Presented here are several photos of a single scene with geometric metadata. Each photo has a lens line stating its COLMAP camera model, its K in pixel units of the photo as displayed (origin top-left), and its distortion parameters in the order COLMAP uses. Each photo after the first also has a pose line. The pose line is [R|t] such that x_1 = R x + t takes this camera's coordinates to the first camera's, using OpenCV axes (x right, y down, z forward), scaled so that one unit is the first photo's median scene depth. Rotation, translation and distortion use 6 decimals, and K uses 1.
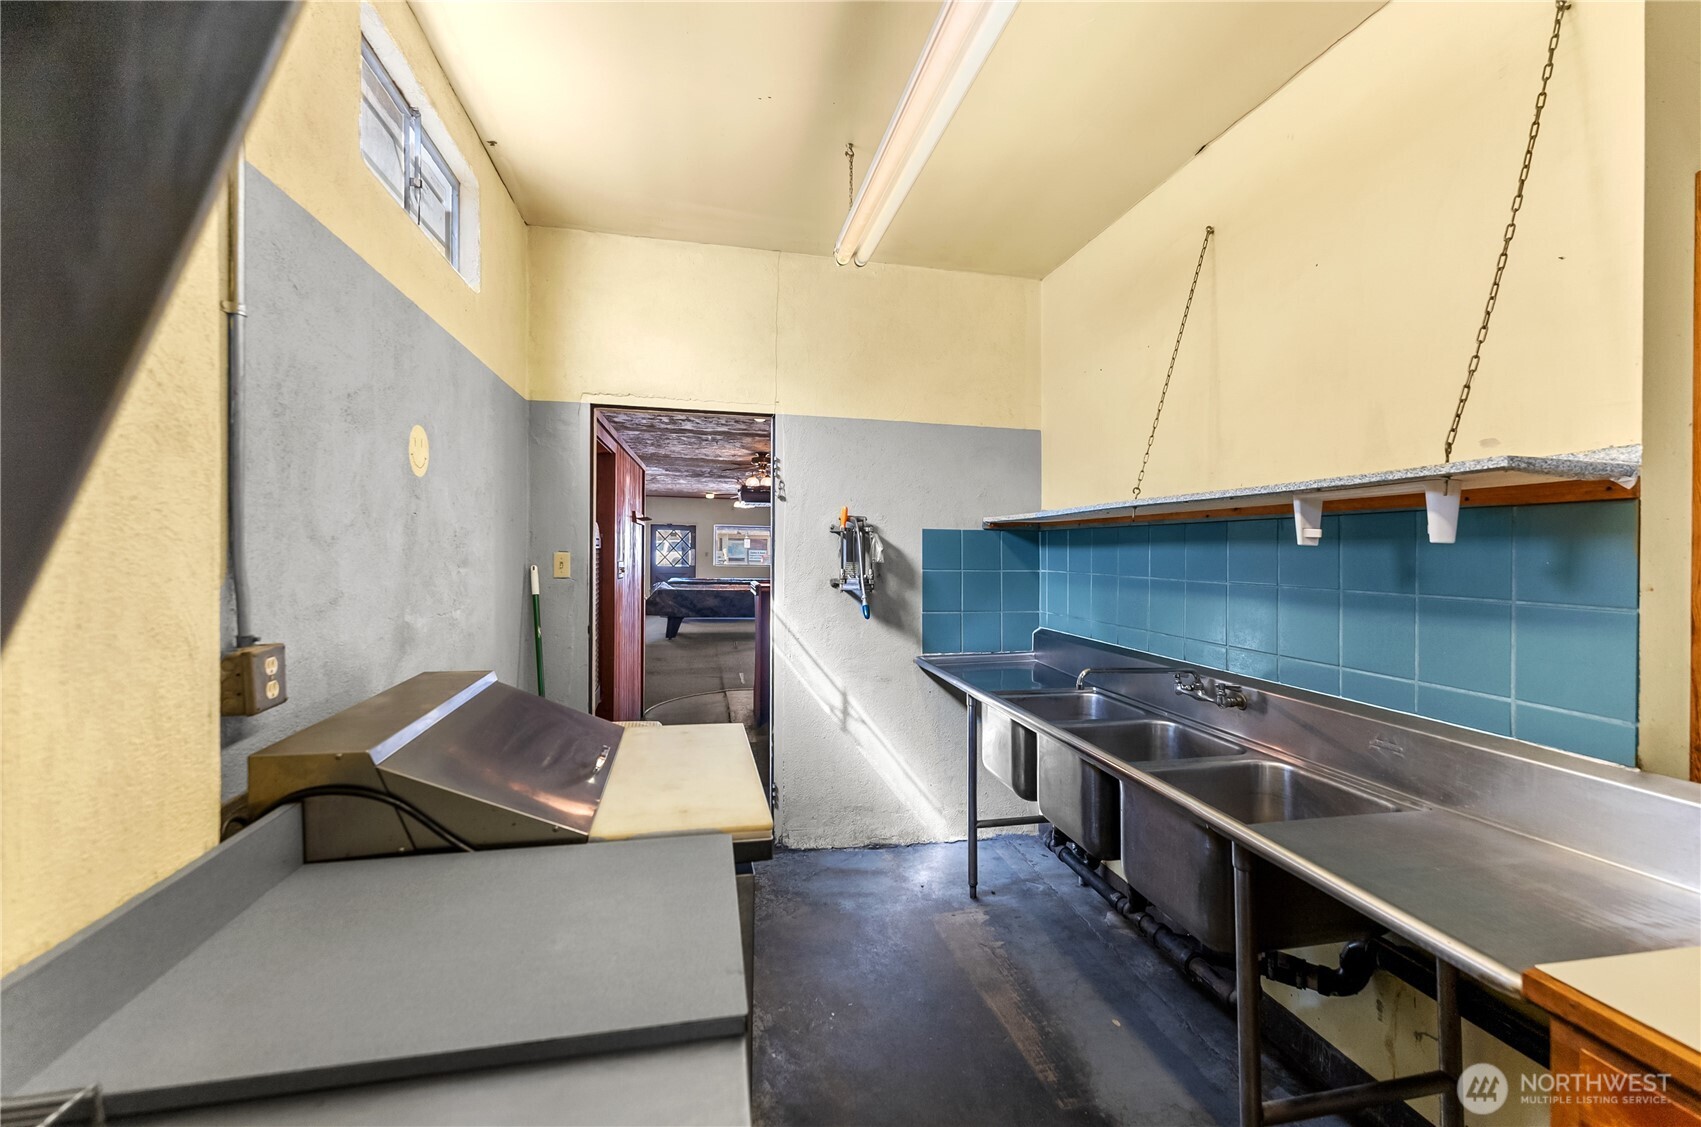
lens RADIAL K [[687.8, 0, 862.1], [0, 687.8, 555.3], [0, 0, 1]] dist [0.000884, 0.000062]
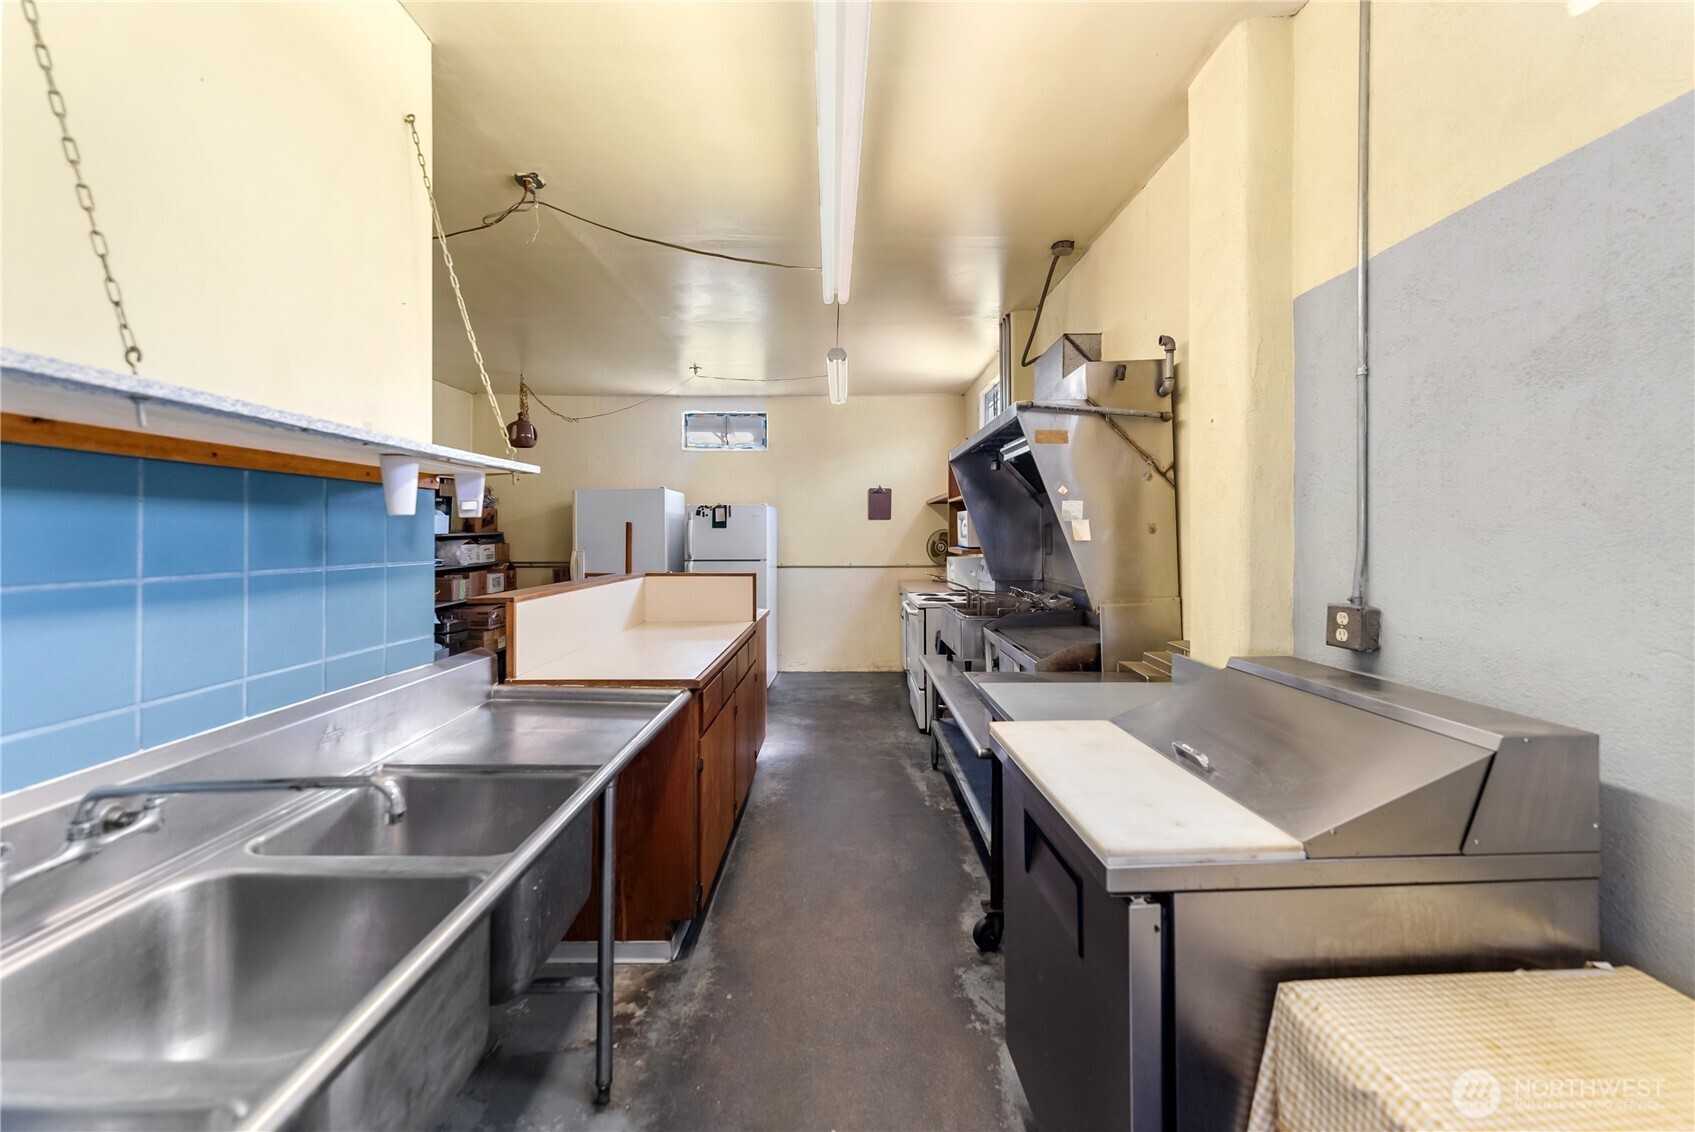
lens RADIAL K [[693.9, 0, 850.6], [0, 693.9, 533.4], [0, 0, 1]] dist [0.001167, 0.000072]
pose [[-0.980163, -0.012062, 0.197827, -0.041816], [-0.010857, 0.999915, 0.007170, -0.002341], [-0.197897, 0.004880, -0.980211, 0.903785]]
